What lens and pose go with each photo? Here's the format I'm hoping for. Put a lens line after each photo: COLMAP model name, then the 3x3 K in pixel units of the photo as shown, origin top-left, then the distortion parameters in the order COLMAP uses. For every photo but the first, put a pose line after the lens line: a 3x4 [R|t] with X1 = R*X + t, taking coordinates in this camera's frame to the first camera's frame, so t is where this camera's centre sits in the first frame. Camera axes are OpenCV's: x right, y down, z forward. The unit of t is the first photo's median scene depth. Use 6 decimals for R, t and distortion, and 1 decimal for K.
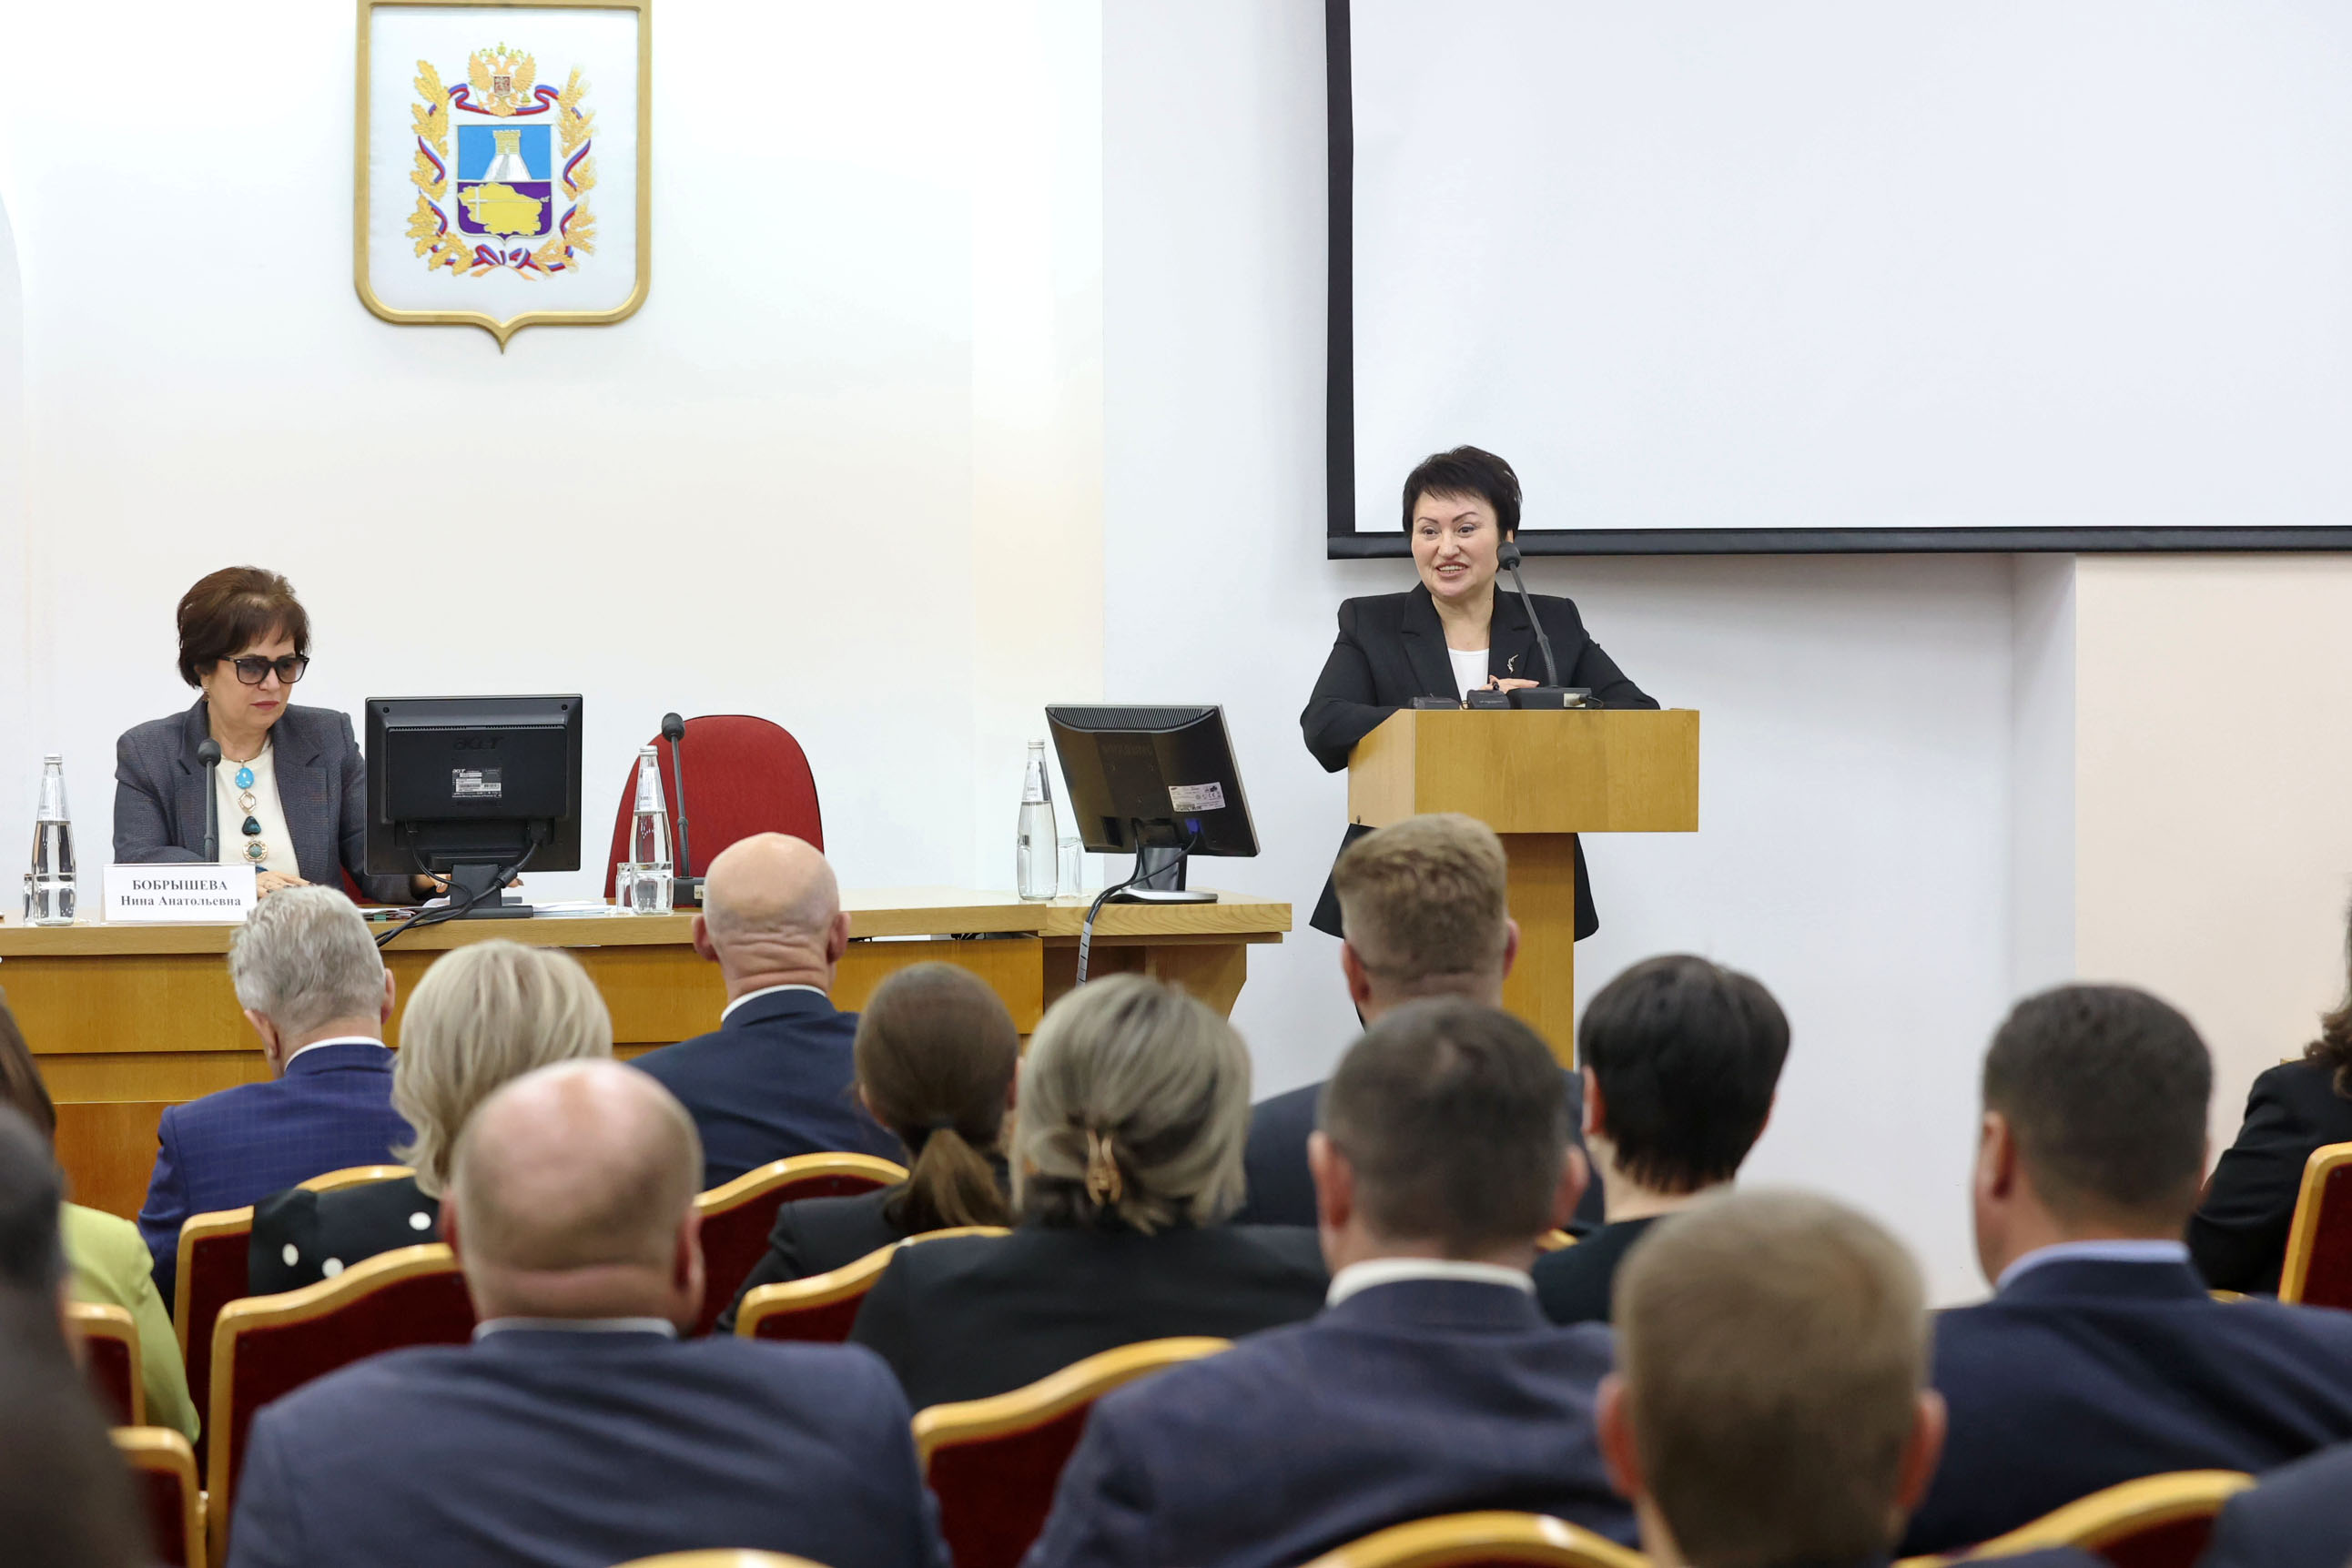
lens RADIAL K [[4906.9, 0, 1176.0], [0, 4906.9, 784.0], [0, 0, 1]] dist [-0.407929, -0.090034]
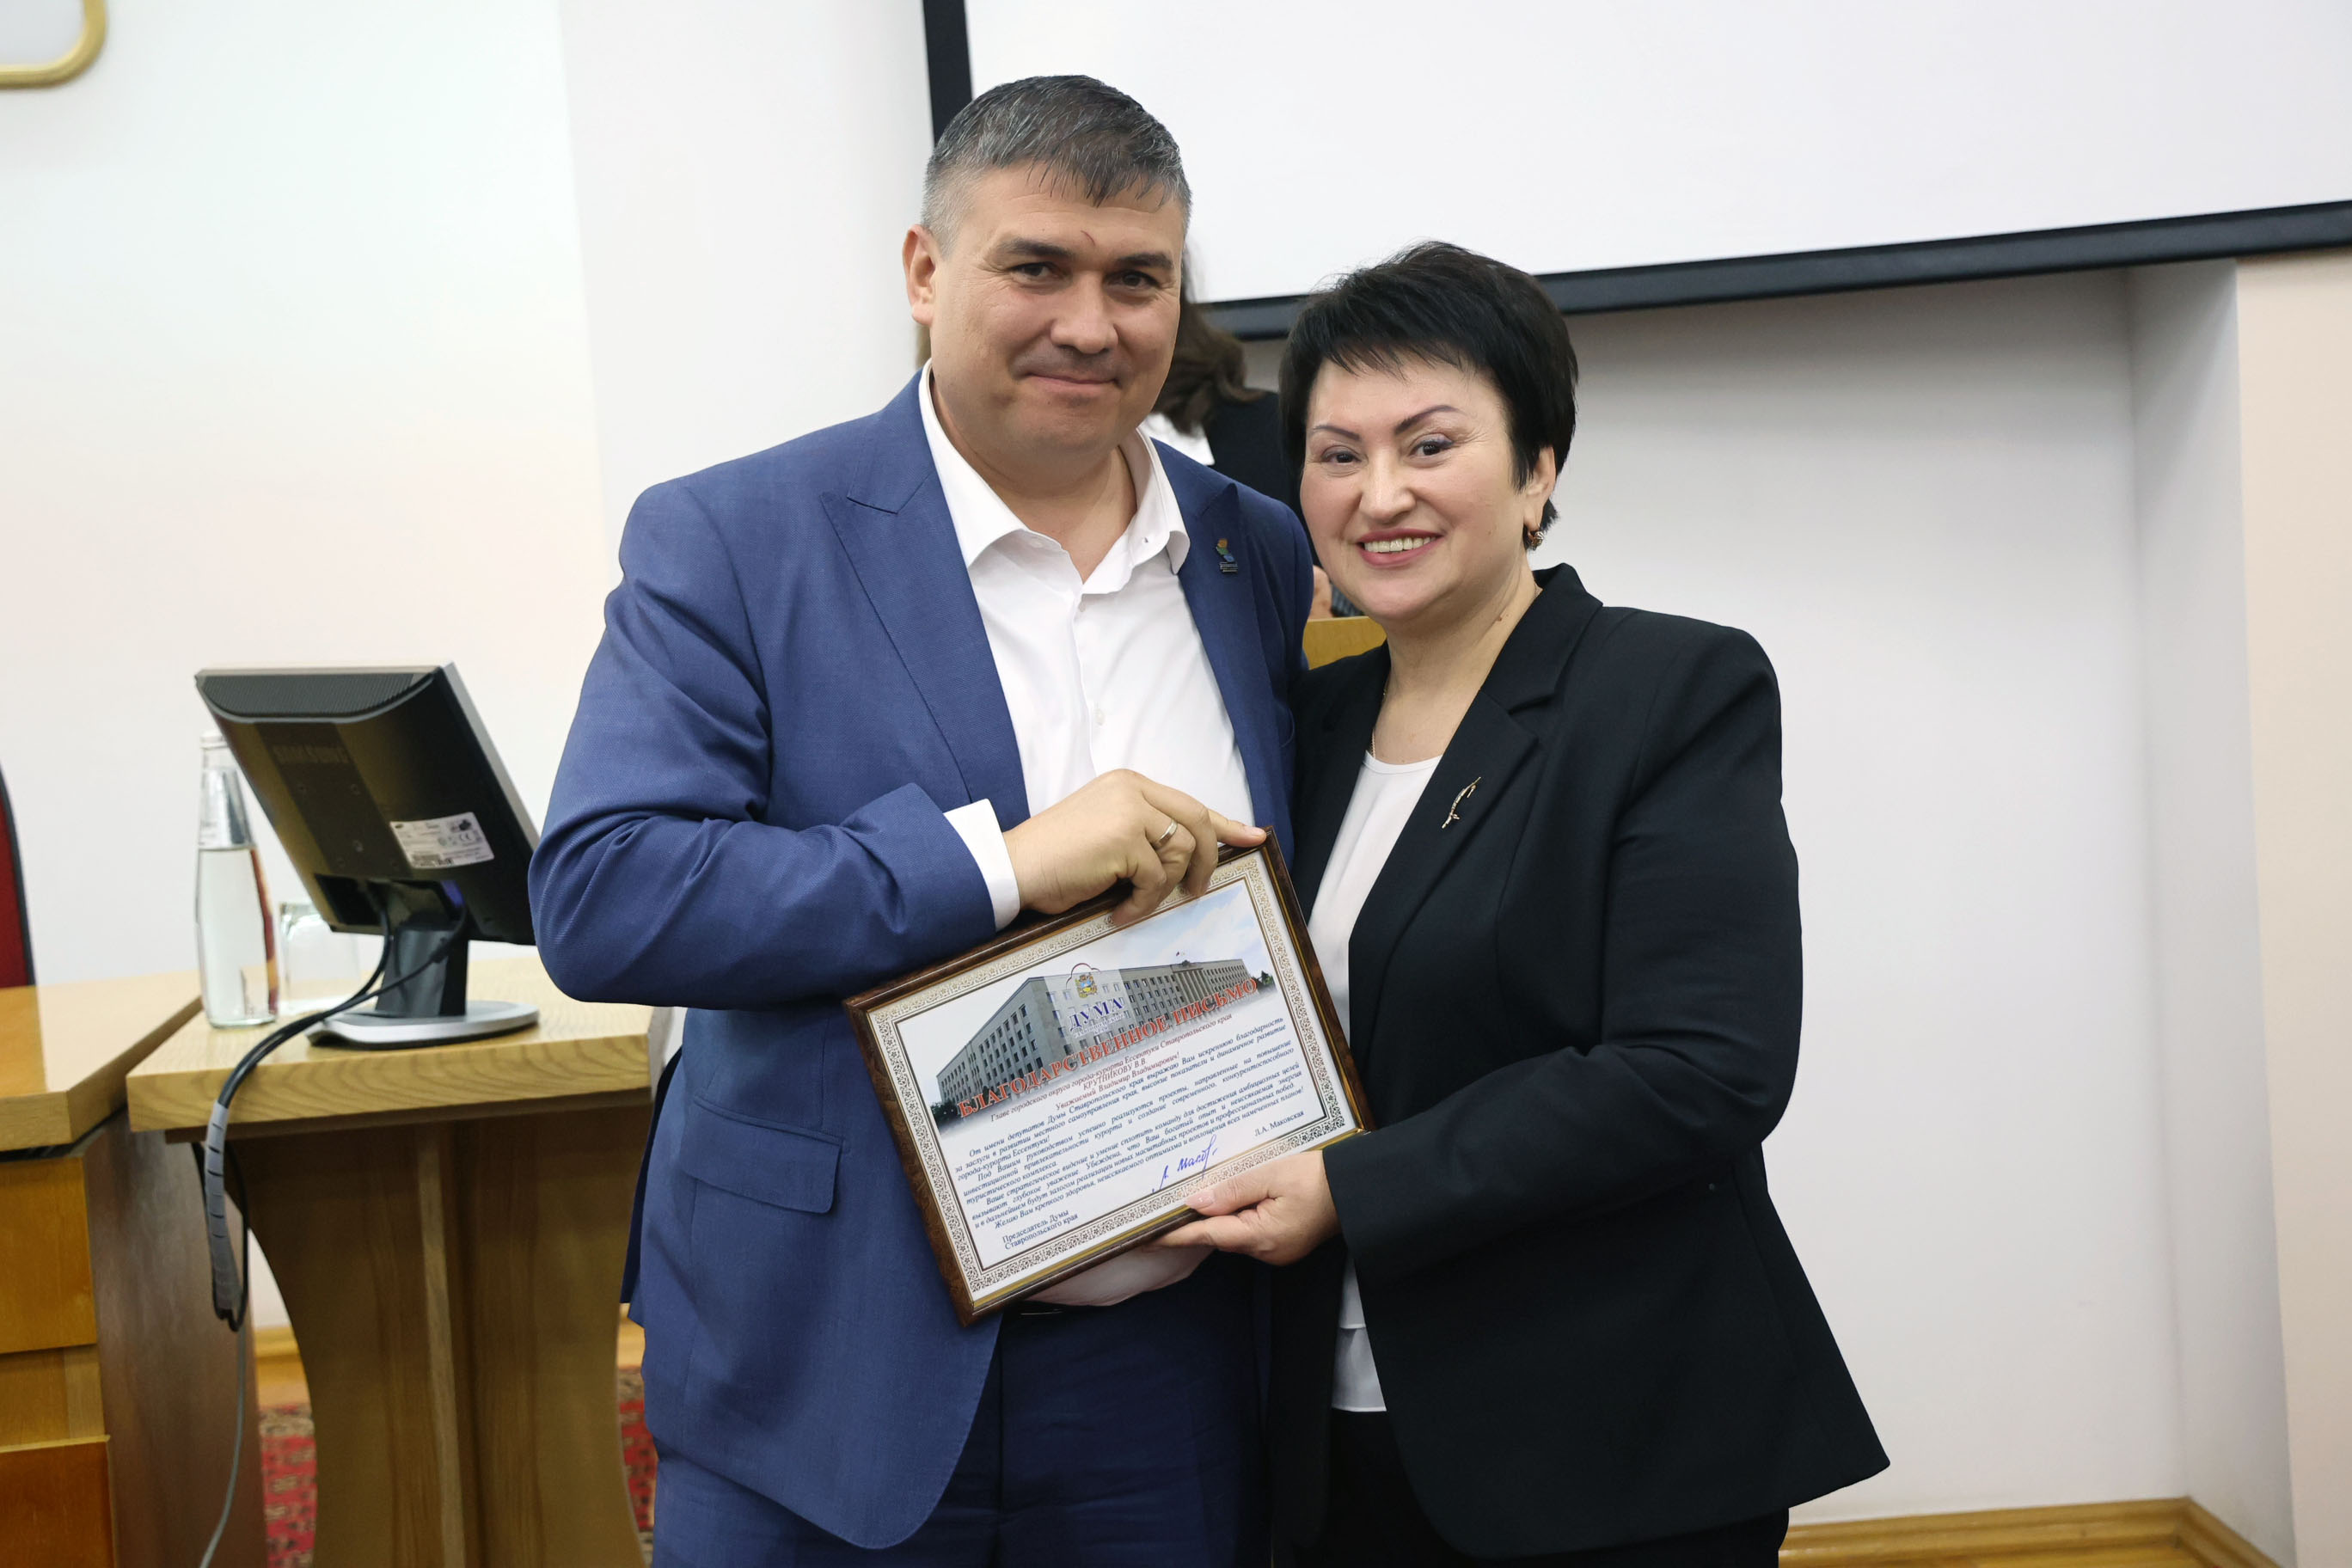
lens RADIAL K [[3702.9, 0, 1176.0], [0, 3702.9, 784.0], [0, 0, 1]] dist [0.041711, 0.016652]
pose [[0.991566, -0.049901, -0.119612, 0.126970], [0.057501, 0.996483, 0.060947, -0.022491], [0.116150, -0.067310, 0.990948, 0.621844]]
